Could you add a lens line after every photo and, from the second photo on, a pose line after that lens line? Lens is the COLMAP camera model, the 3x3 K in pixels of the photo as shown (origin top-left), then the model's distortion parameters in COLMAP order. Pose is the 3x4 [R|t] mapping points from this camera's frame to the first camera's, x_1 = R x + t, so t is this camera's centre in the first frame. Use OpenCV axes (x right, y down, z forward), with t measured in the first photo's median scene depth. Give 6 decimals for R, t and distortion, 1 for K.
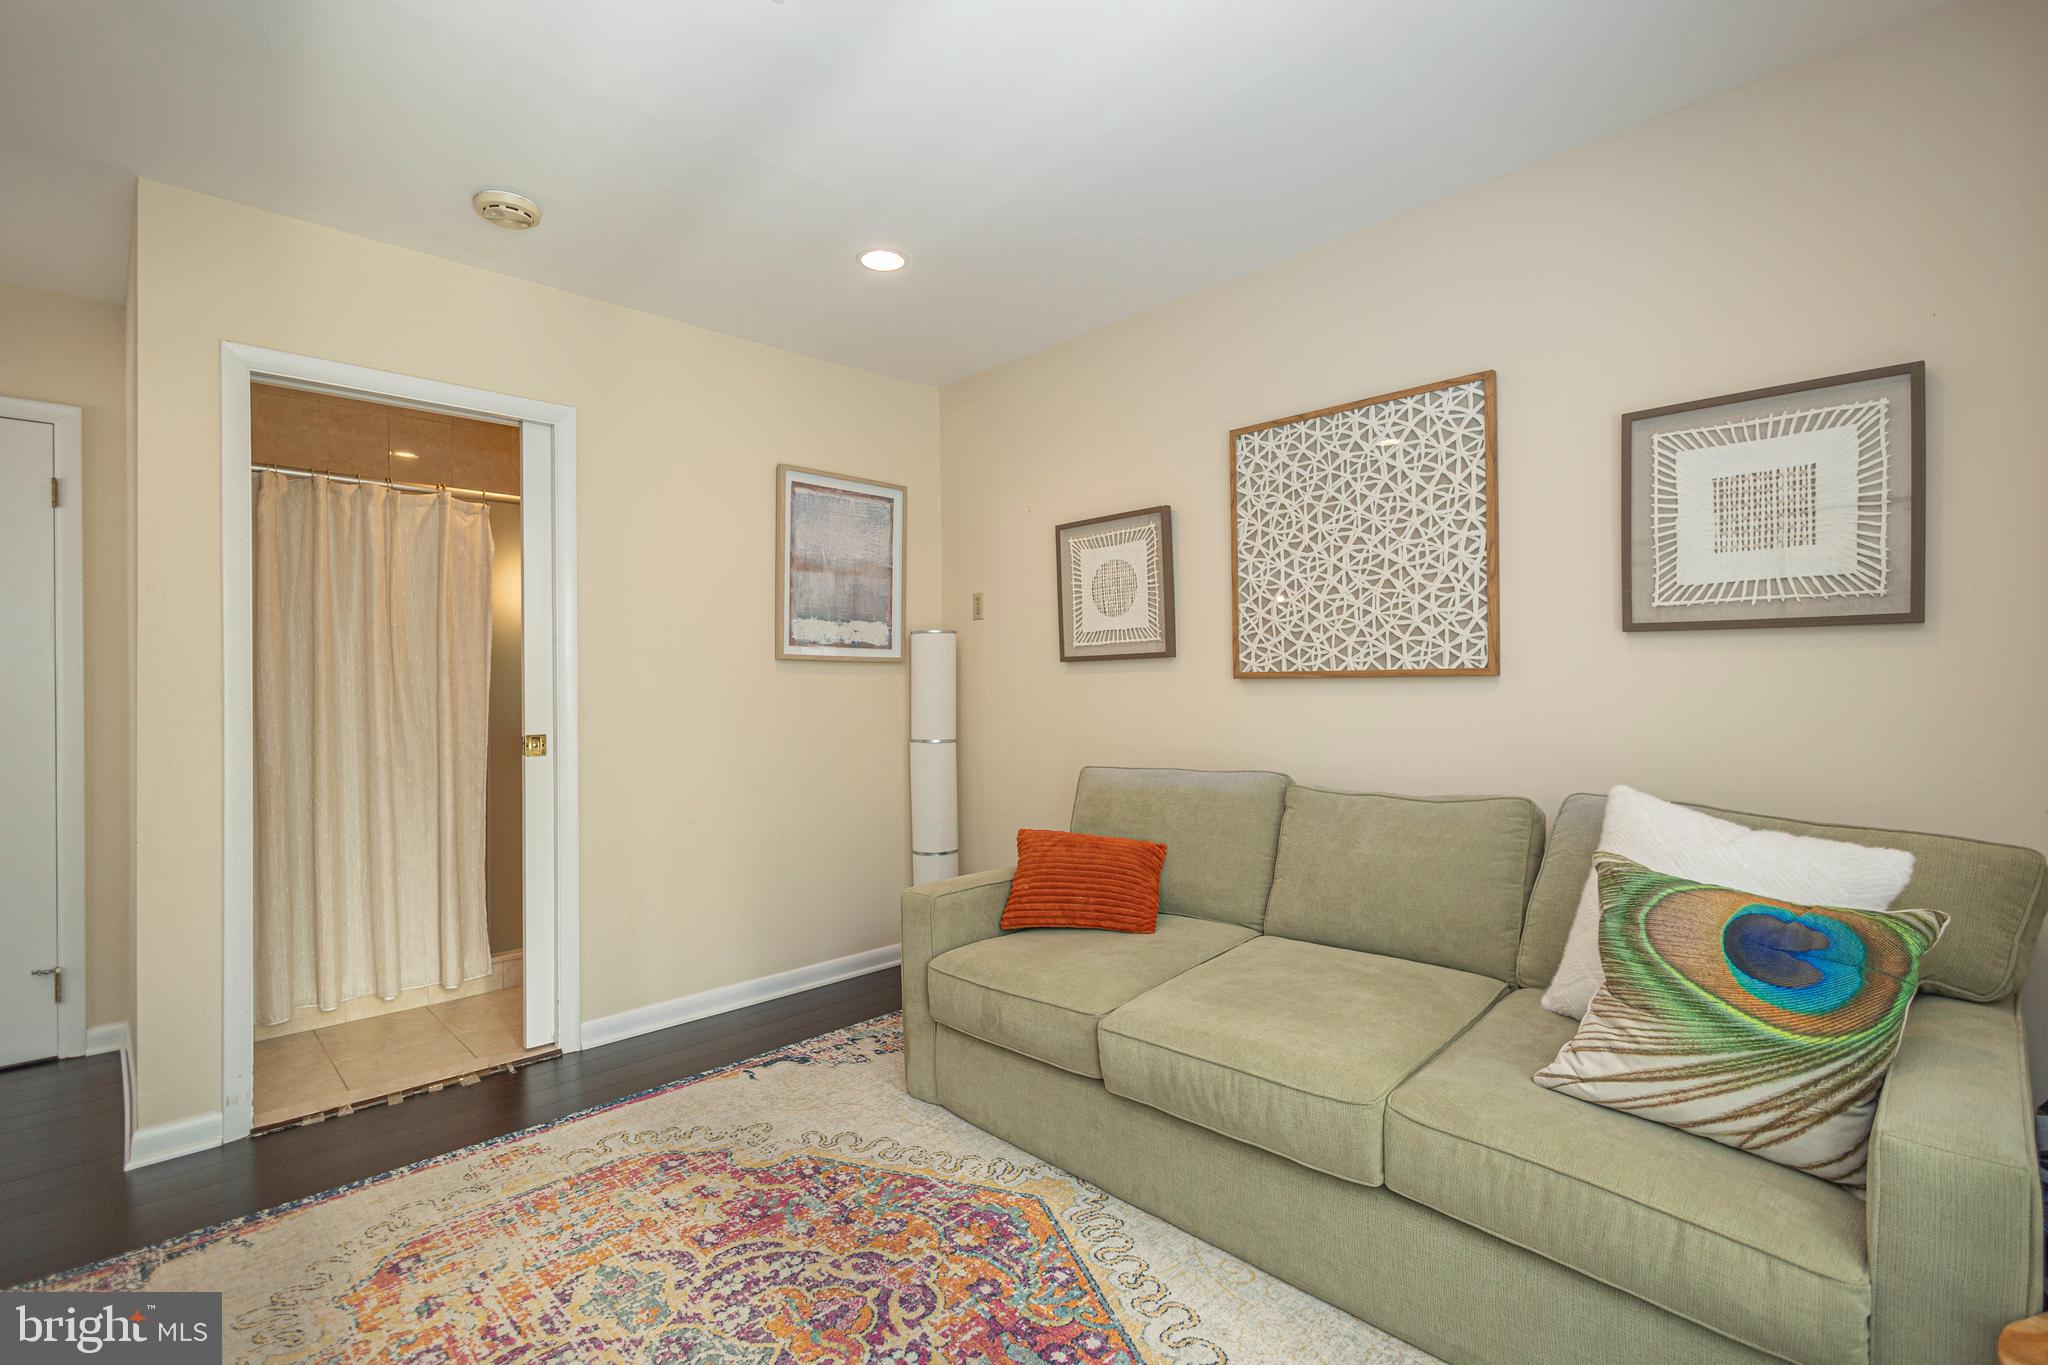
lens RADIAL K [[954.1, 0, 1035.1], [0, 954.1, 677.3], [0, 0, 1]] dist [0.015865, -0.006186]
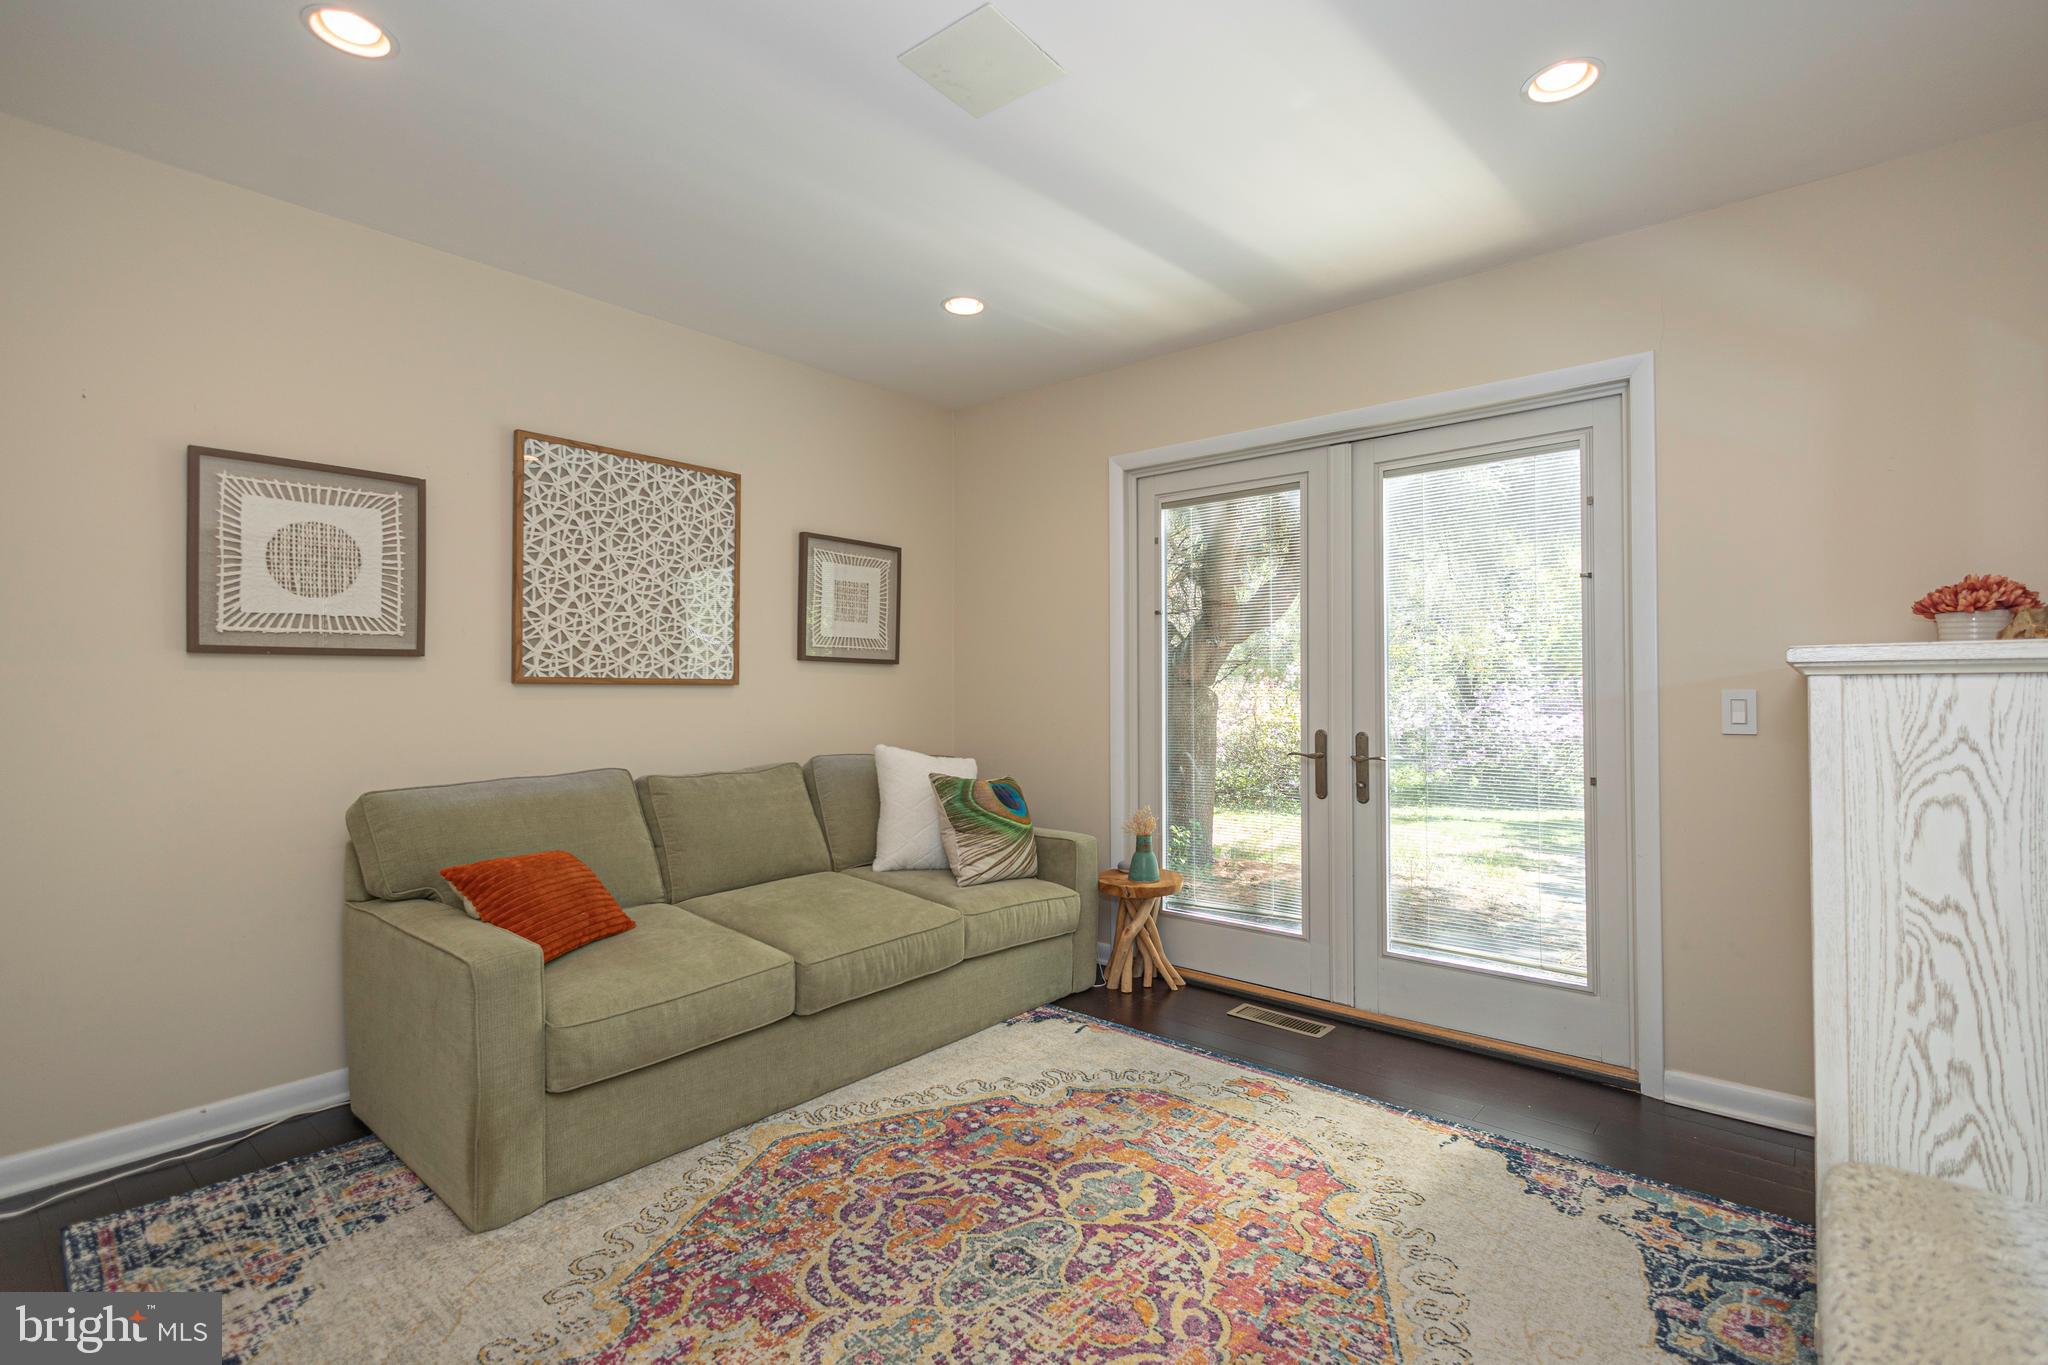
lens RADIAL K [[954.1, 0, 1025.6], [0, 954.1, 677.0], [0, 0, 1]] dist [0.015865, -0.006186]
pose [[-0.102373, 0.025210, 0.994427, -0.936331], [-0.006149, 0.999644, -0.025976, 0.020077], [-0.994727, -0.008774, -0.102181, 0.667159]]
